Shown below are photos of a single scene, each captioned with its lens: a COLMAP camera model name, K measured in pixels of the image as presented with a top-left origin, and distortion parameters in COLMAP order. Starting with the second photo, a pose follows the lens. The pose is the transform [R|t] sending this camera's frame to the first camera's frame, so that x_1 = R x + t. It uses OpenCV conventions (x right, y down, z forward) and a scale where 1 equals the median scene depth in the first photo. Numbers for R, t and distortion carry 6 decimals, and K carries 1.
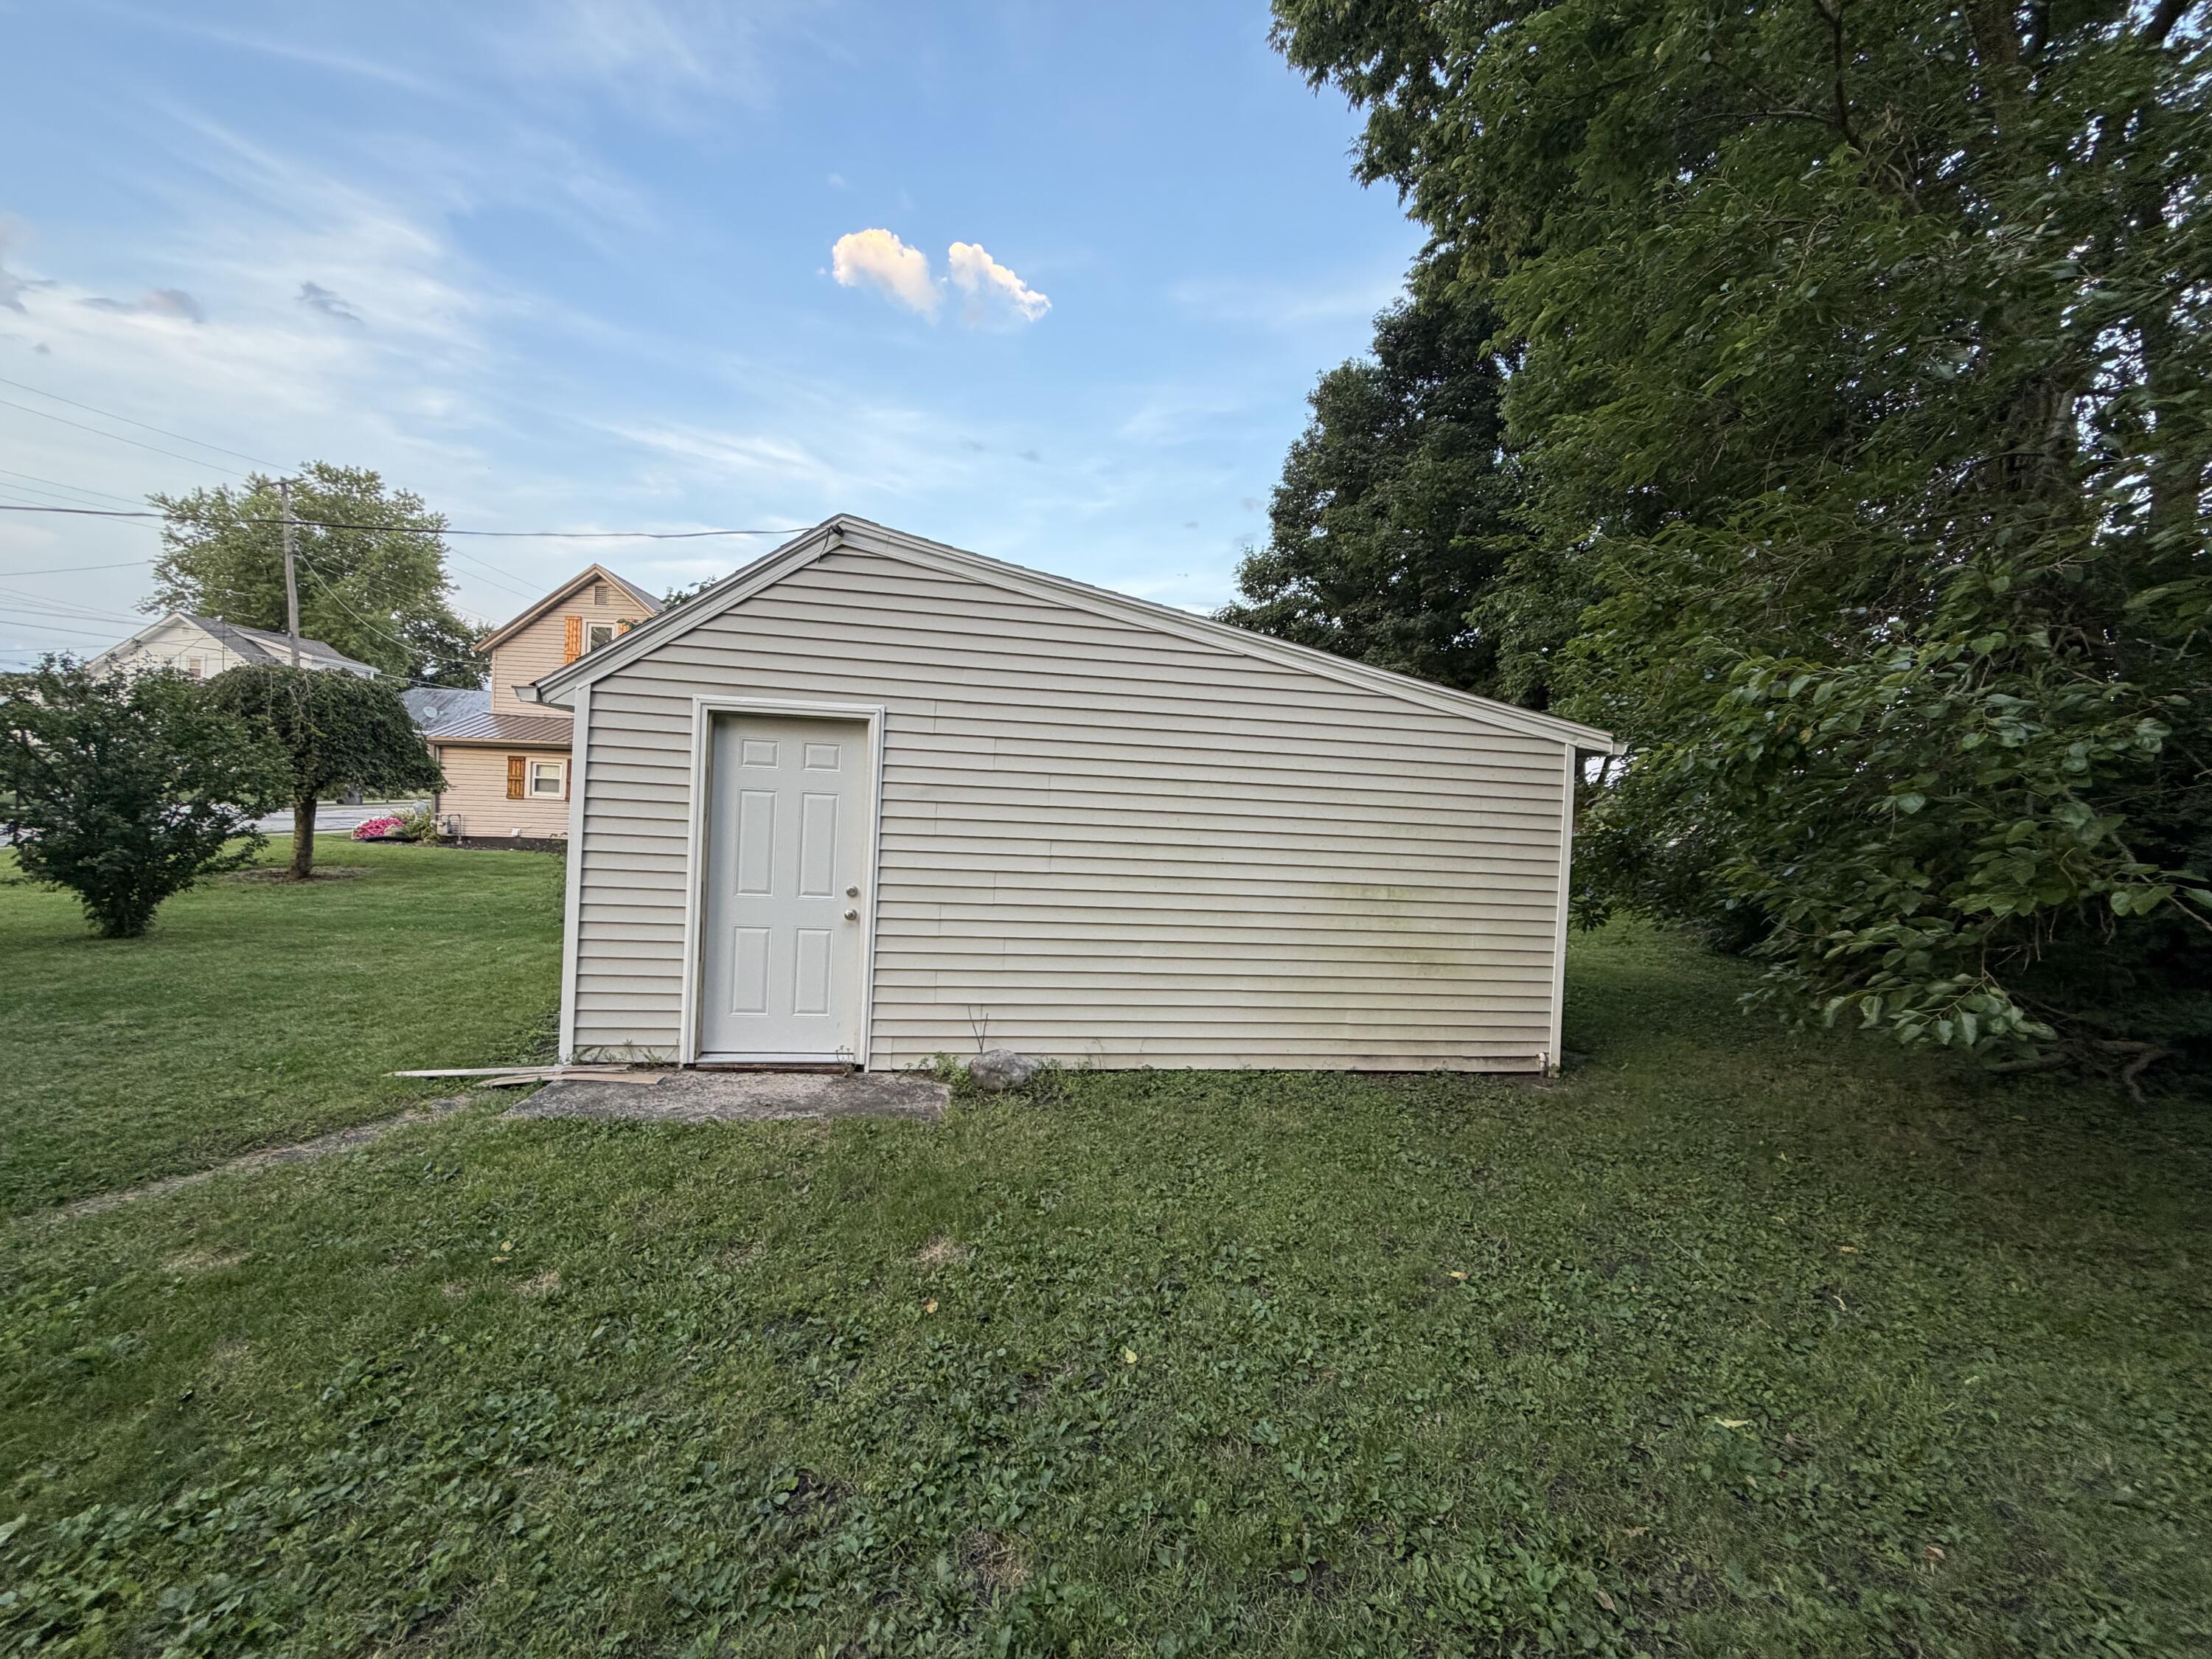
lens RADIAL K [[882.6, 0, 1114.7], [0, 882.6, 816.8], [0, 0, 1]] dist [-0.000239, -0.001575]
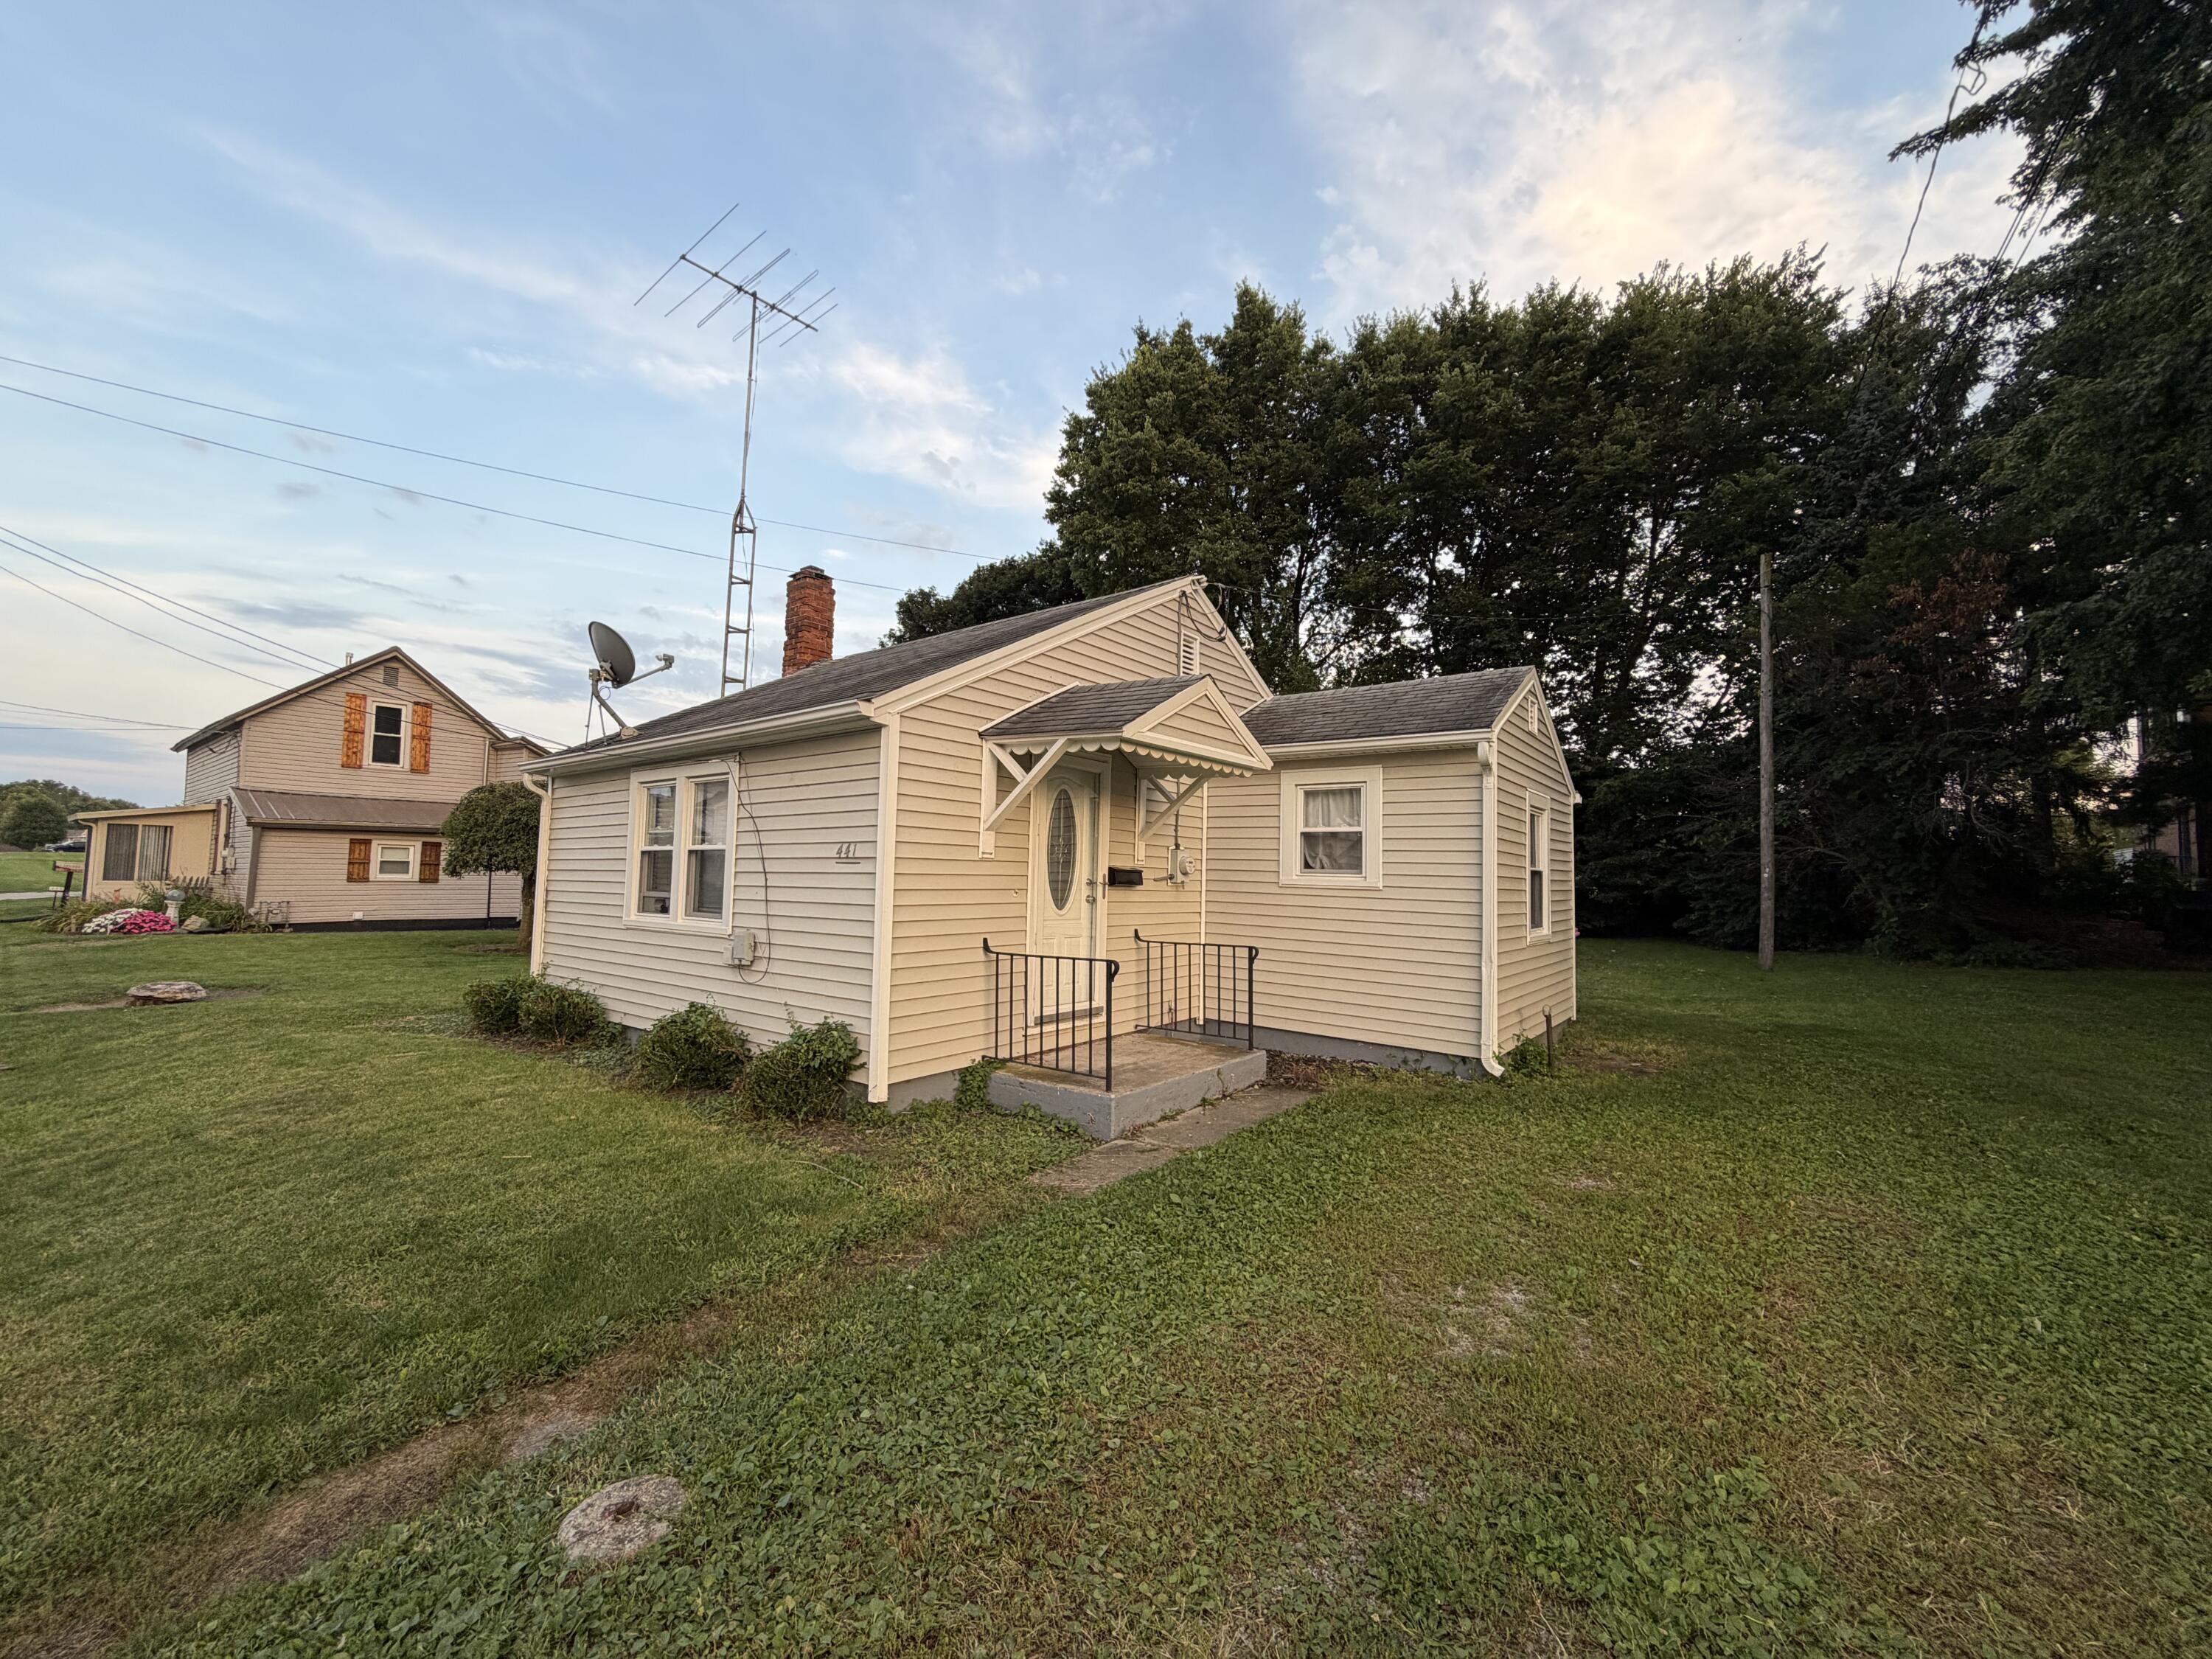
lens RADIAL K [[882.6, 0, 1119.2], [0, 882.6, 832.4], [0, 0, 1]] dist [-0.000239, -0.001575]
pose [[0.619367, 0.004890, 0.785087, -0.908593], [0.021335, 0.999506, -0.023057, -0.033625], [-0.784812, 0.031030, 0.618957, -0.282962]]
